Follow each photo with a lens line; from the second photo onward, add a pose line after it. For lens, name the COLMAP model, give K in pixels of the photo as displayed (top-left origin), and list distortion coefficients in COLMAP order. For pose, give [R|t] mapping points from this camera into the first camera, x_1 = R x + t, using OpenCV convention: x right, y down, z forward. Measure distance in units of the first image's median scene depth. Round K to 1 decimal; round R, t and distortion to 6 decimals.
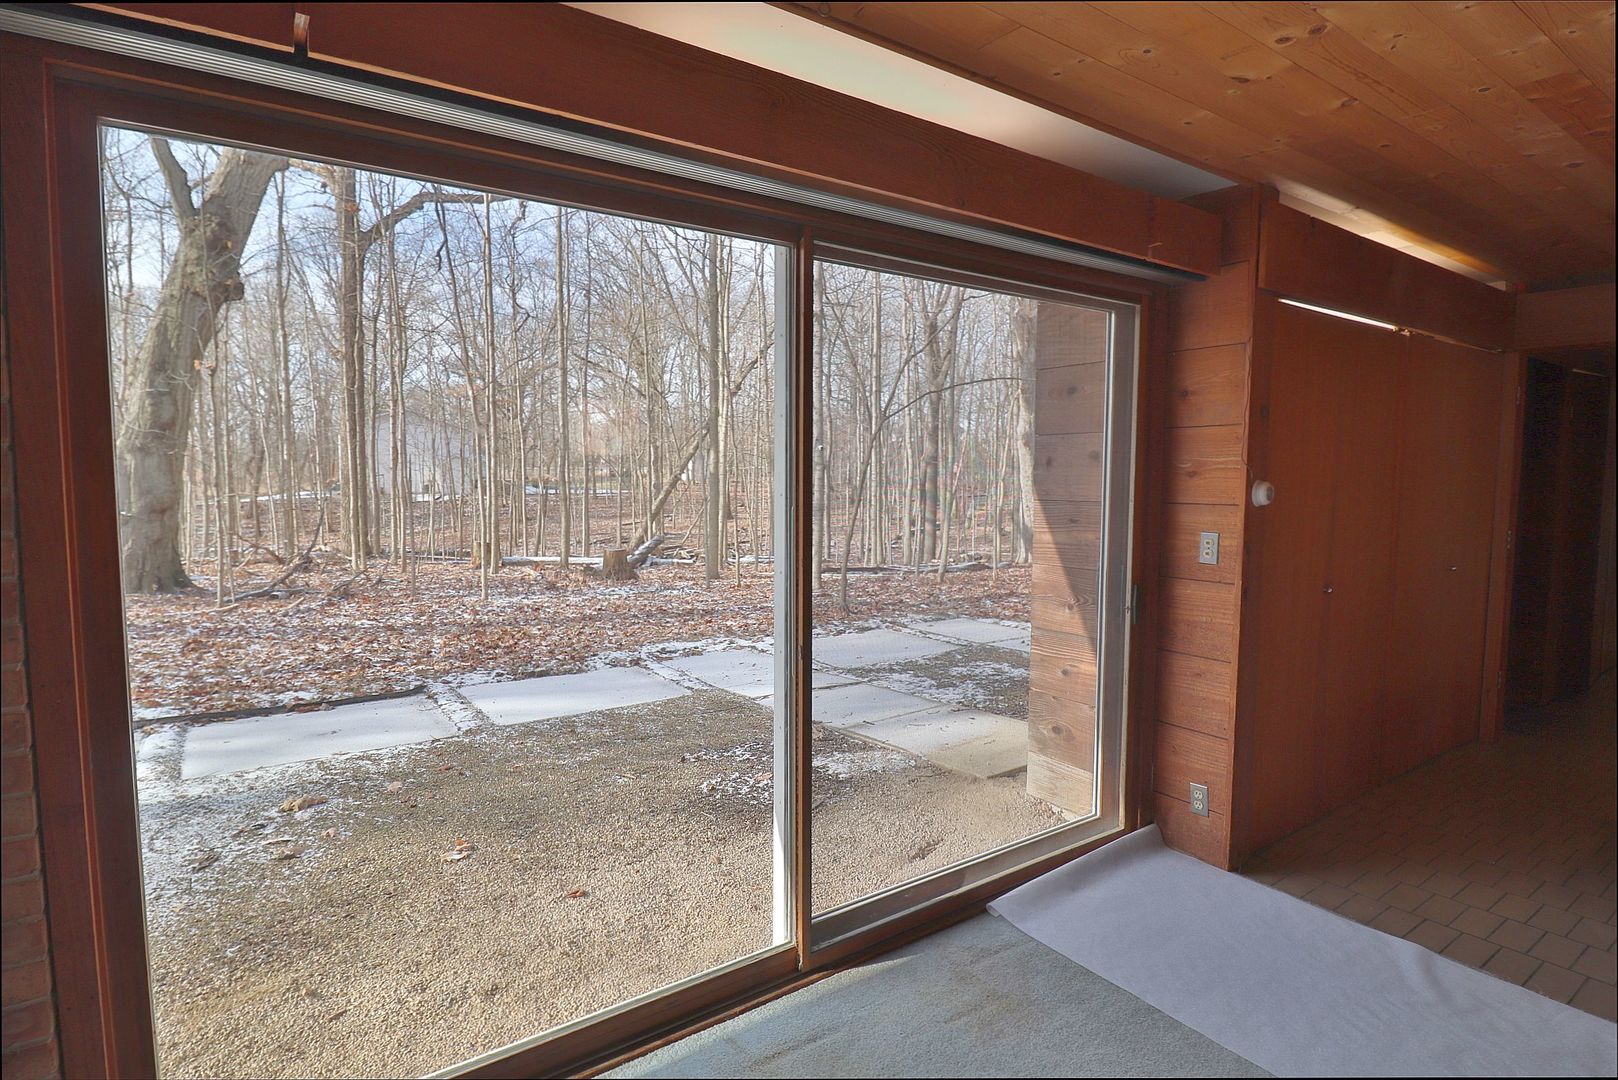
lens RADIAL K [[827.8, 0, 808.6], [0, 827.8, 539.7], [0, 0, 1]] dist [-0.022418, -0.002012]
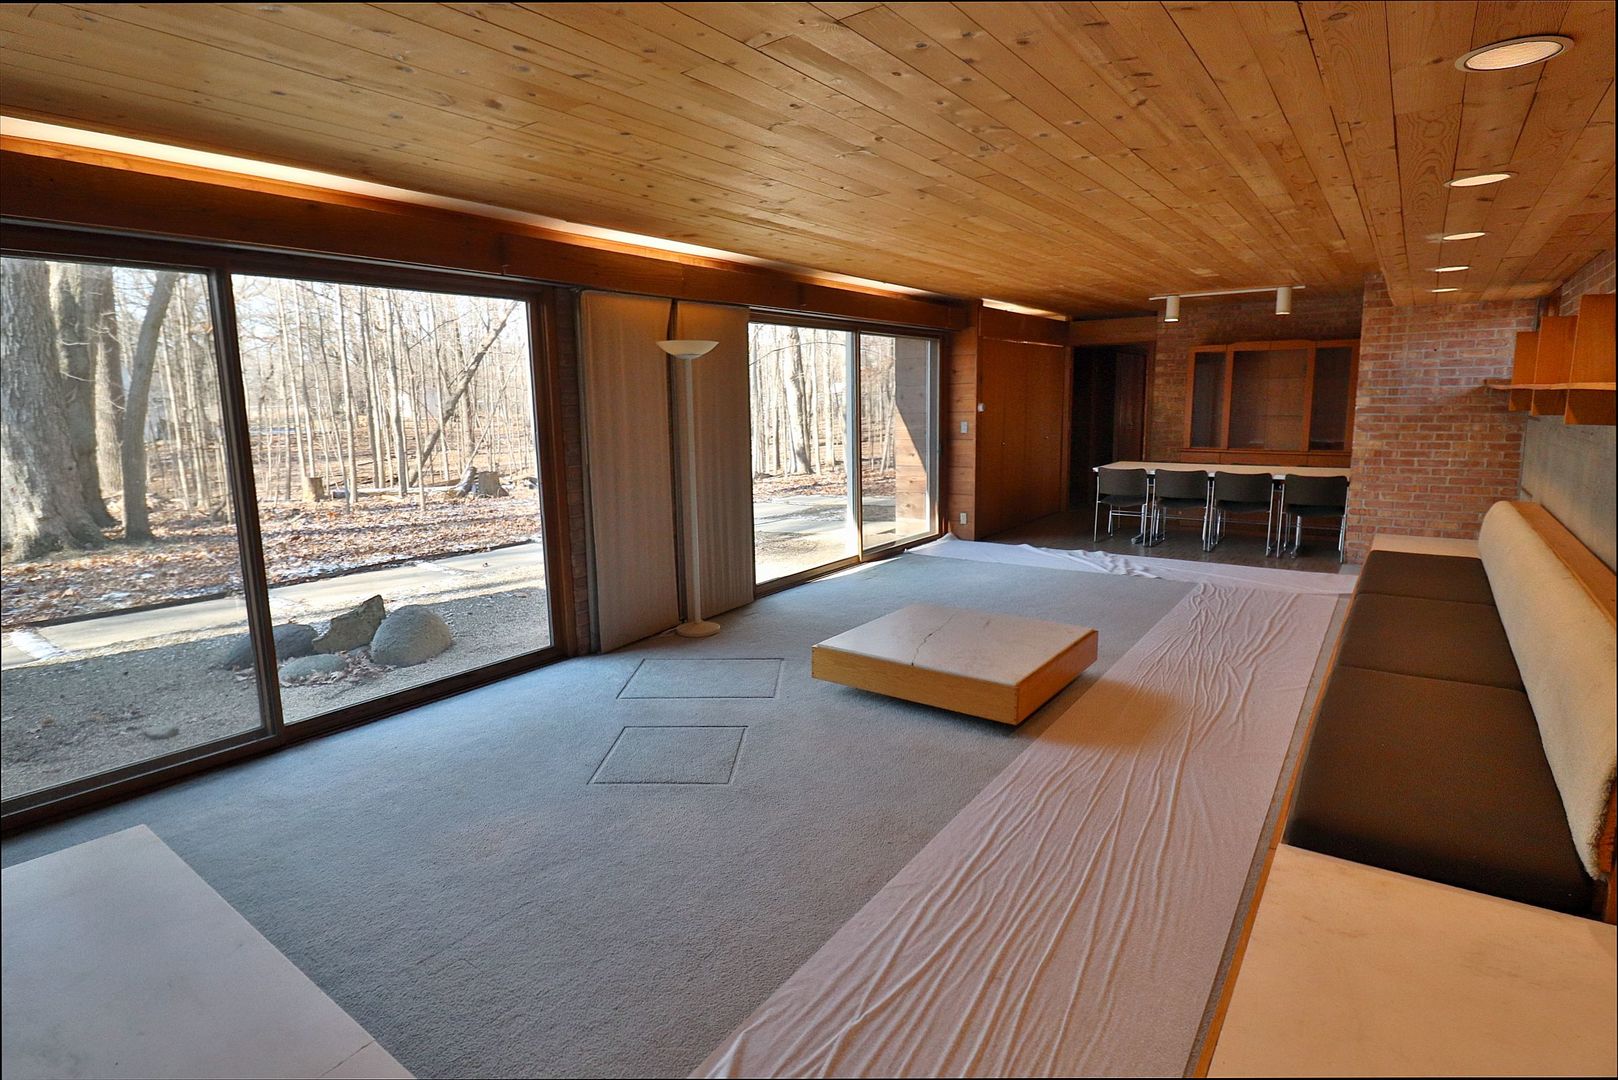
lens RADIAL K [[827.8, 0, 808.2], [0, 827.8, 534.5], [0, 0, 1]] dist [-0.022418, -0.002012]
pose [[0.941549, -0.073861, 0.328678, -0.977308], [0.047805, 0.995089, 0.086675, 0.103971], [-0.333466, -0.065897, 0.940456, -1.511095]]
